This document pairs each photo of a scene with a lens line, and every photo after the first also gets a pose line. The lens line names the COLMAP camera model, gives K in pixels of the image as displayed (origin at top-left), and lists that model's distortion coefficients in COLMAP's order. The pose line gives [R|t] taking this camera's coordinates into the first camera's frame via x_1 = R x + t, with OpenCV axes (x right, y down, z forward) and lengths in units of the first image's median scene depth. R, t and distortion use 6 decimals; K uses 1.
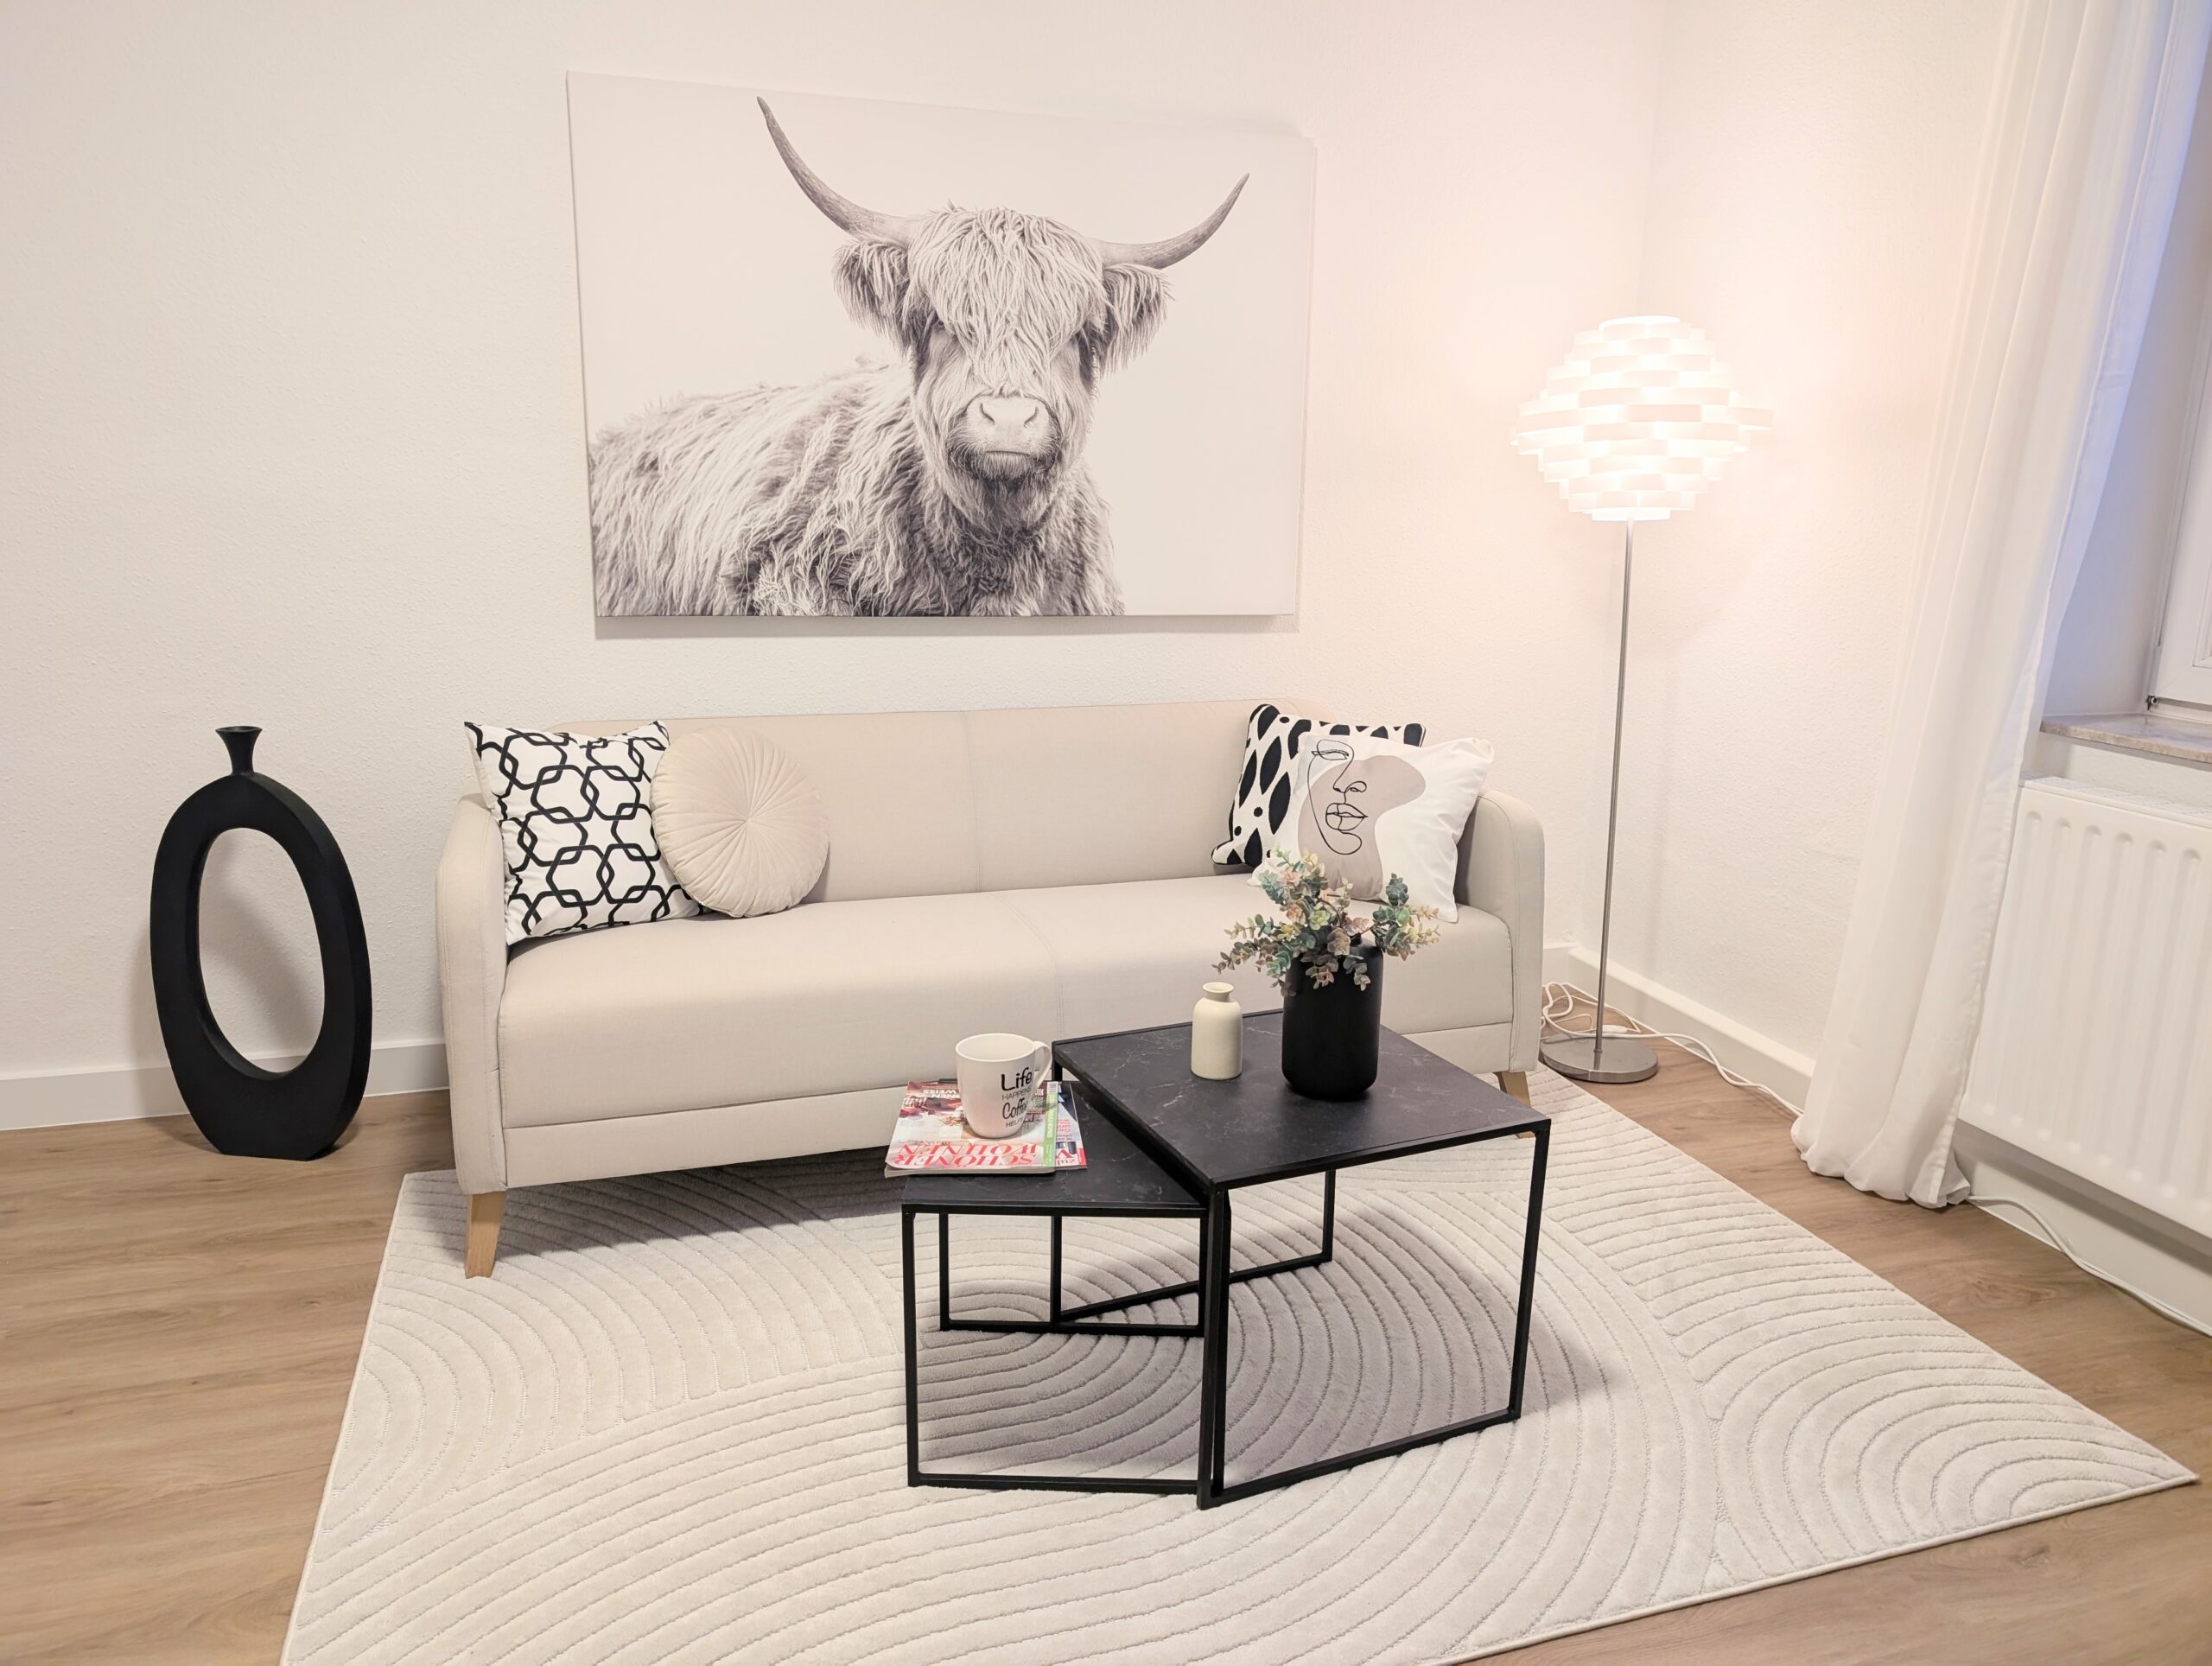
lens RADIAL K [[1564.9, 0, 1100.3], [0, 1564.9, 840.2], [0, 0, 1]] dist [0.007146, -0.009955]
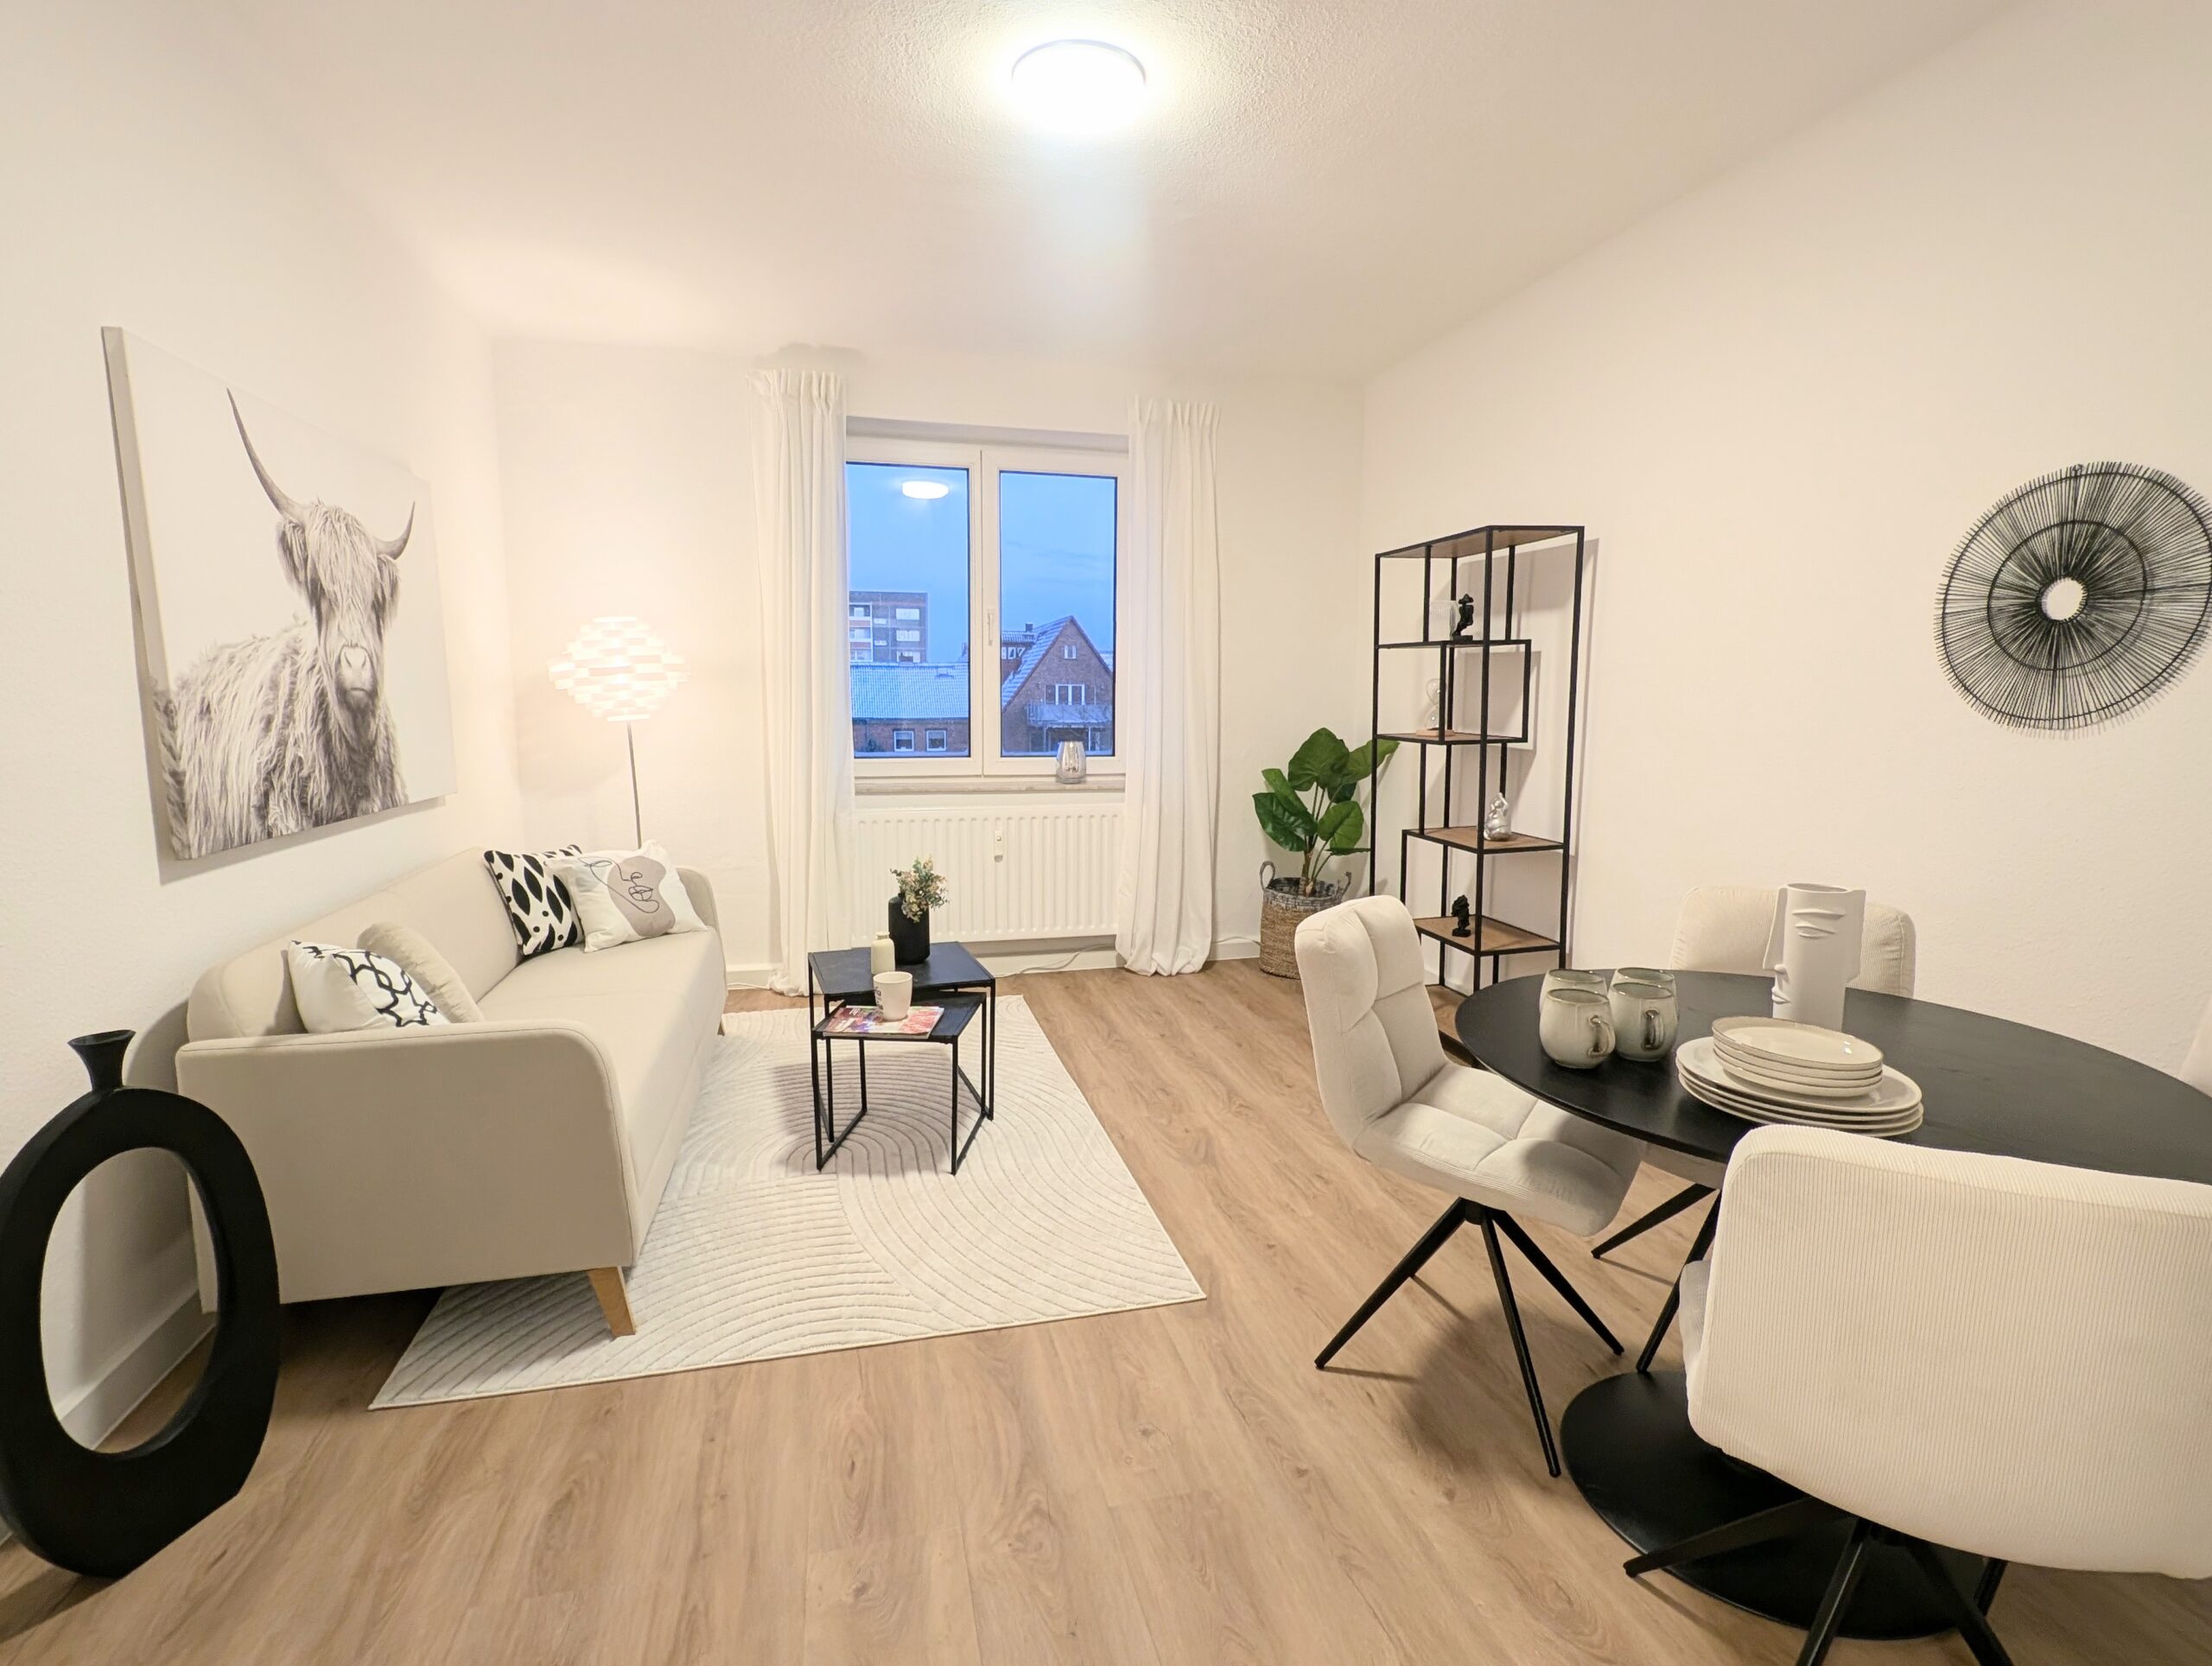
lens RADIAL K [[1042.0, 0, 1099.1], [0, 1042.0, 814.7], [0, 0, 1]] dist [-0.001345, -0.000094]
pose [[0.080102, -0.134338, 0.987693, -0.901133], [0.217777, 0.969297, 0.114174, -0.115859], [-0.972706, 0.205952, 0.106899, 0.345724]]
